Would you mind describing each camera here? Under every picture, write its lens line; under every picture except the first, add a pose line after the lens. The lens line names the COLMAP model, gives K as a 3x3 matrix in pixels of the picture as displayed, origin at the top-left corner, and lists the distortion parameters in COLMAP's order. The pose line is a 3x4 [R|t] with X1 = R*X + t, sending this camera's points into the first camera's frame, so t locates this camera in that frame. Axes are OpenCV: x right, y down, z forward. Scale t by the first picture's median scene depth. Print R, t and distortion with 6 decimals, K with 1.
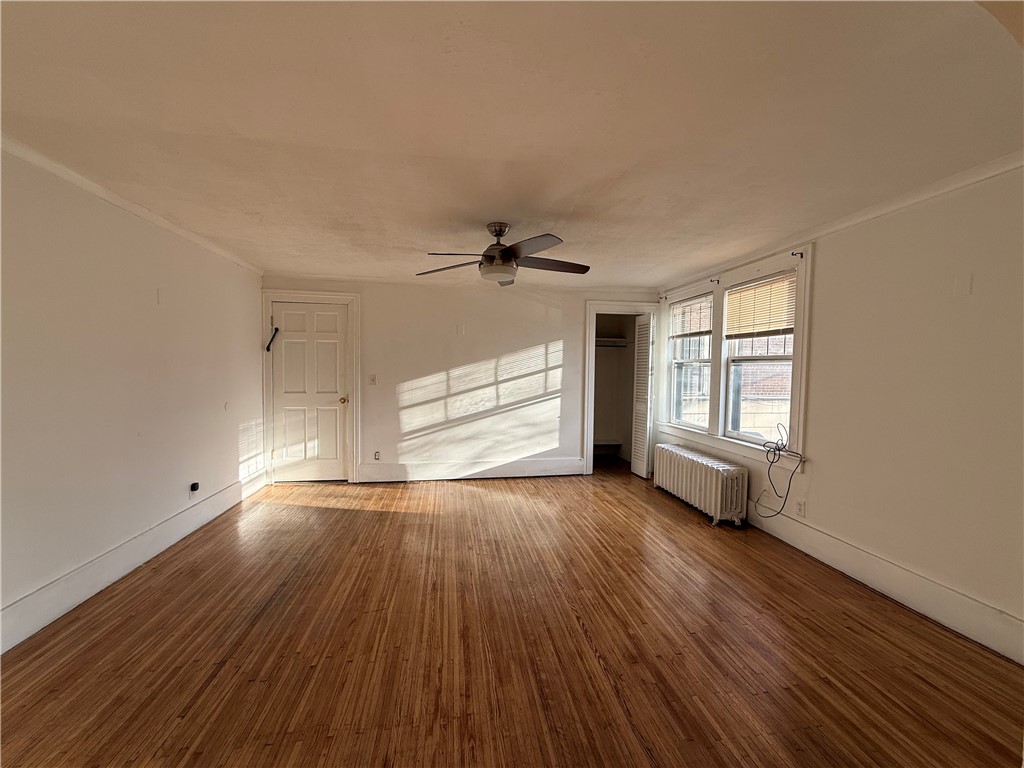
lens RADIAL K [[405.8, 0, 512.8], [0, 405.8, 380.8], [0, 0, 1]] dist [-0.001979, 0.000646]
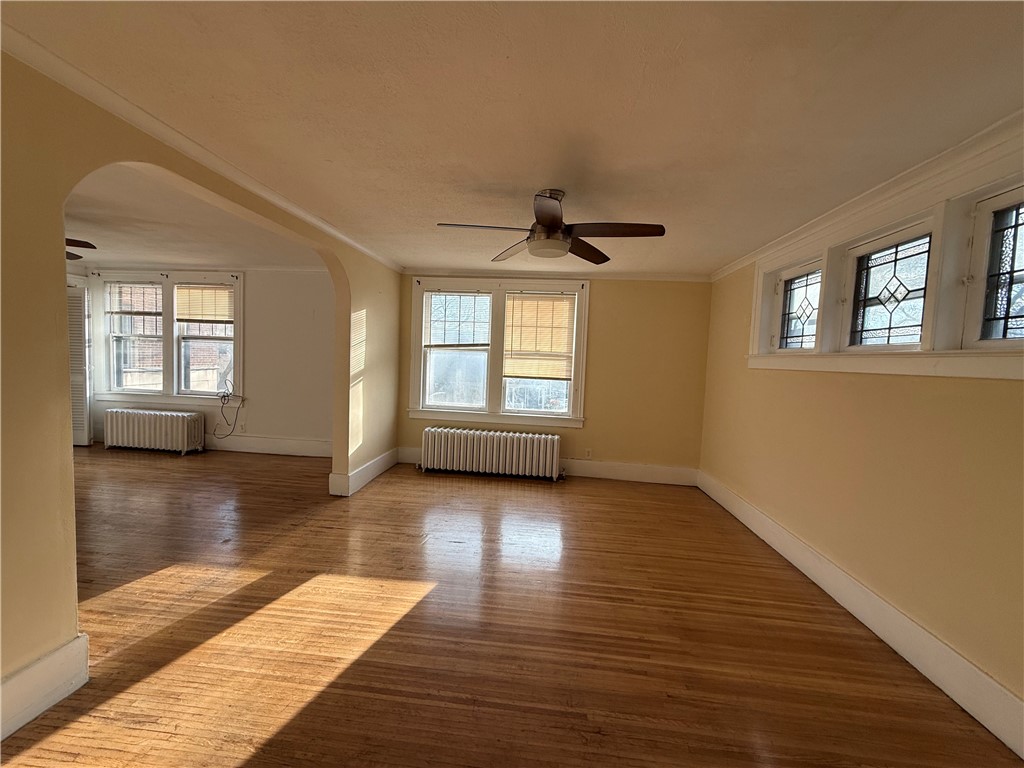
lens RADIAL K [[405.8, 0, 510.0], [0, 405.8, 381.6], [0, 0, 1]] dist [-0.001979, 0.000646]
pose [[0.250888, -0.063452, 0.965934, -0.450980], [-0.003116, 0.997791, 0.066354, 0.002245], [-0.968011, -0.019657, 0.250136, -0.359405]]
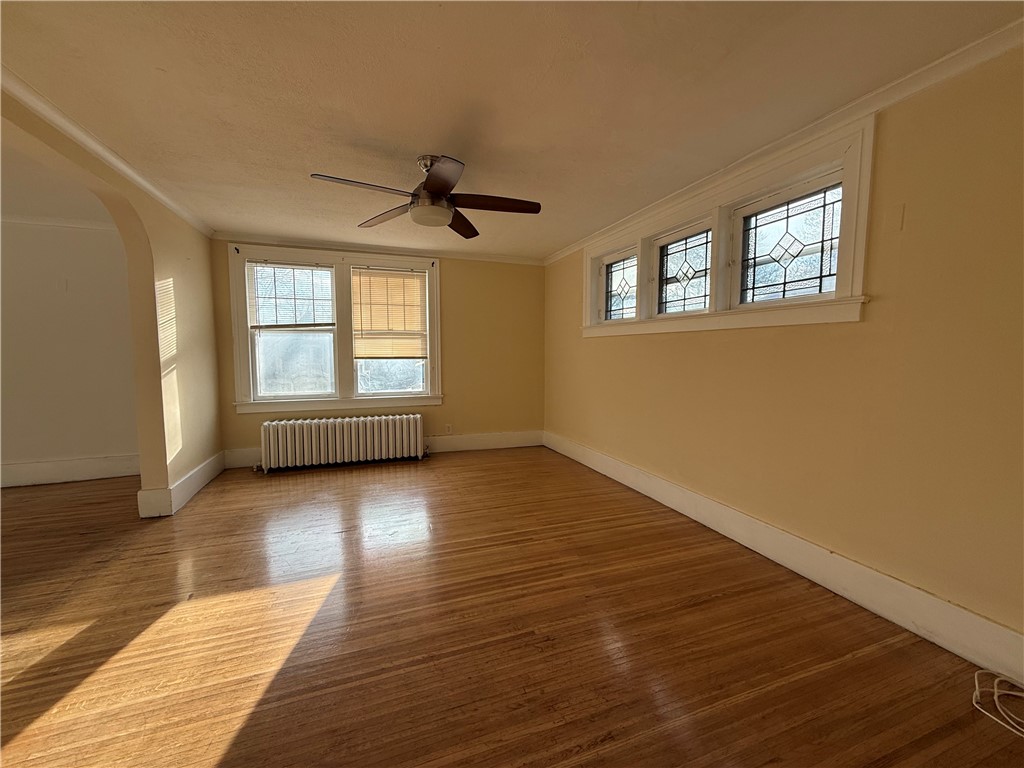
lens RADIAL K [[405.8, 0, 509.9], [0, 405.8, 382.6], [0, 0, 1]] dist [-0.001979, 0.000646]
pose [[-0.192787, -0.093231, 0.976802, -0.473404], [0.030723, 0.994414, 0.100976, 0.031569], [-0.980760, 0.049477, -0.188845, -0.254864]]
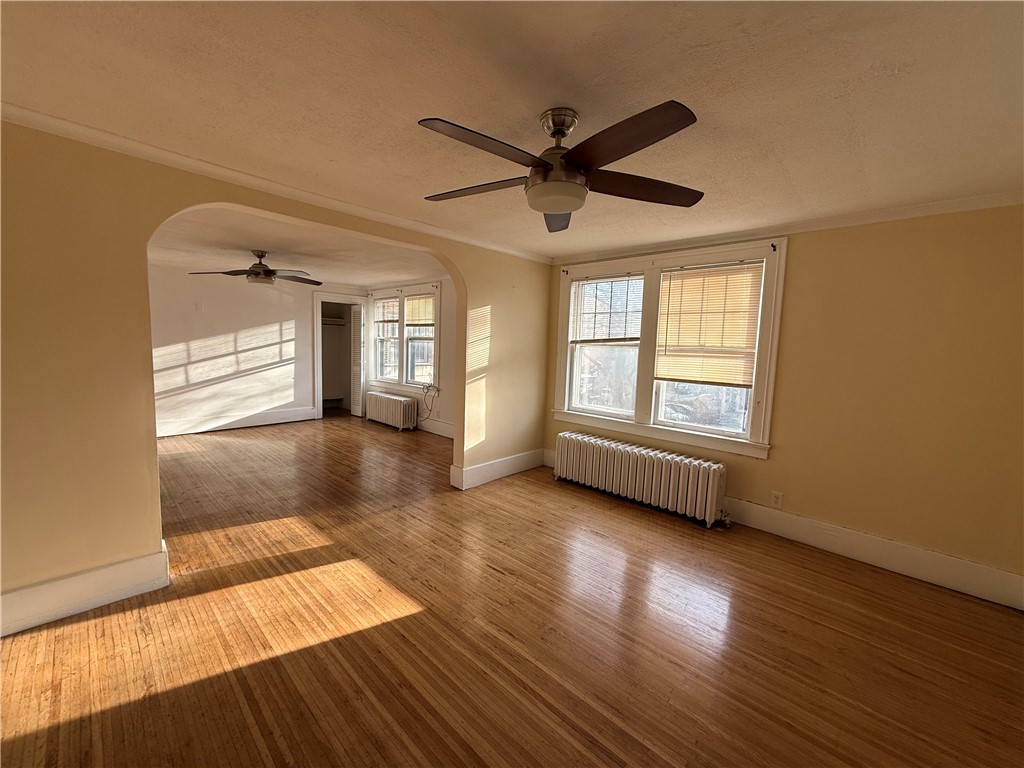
lens RADIAL K [[405.8, 0, 510.9], [0, 405.8, 383.1], [0, 0, 1]] dist [-0.001979, 0.000646]
pose [[0.787832, -0.045970, 0.614172, -0.165441], [-0.000514, 0.997161, 0.075295, 0.005910], [-0.615890, -0.059635, 0.785572, -0.559338]]
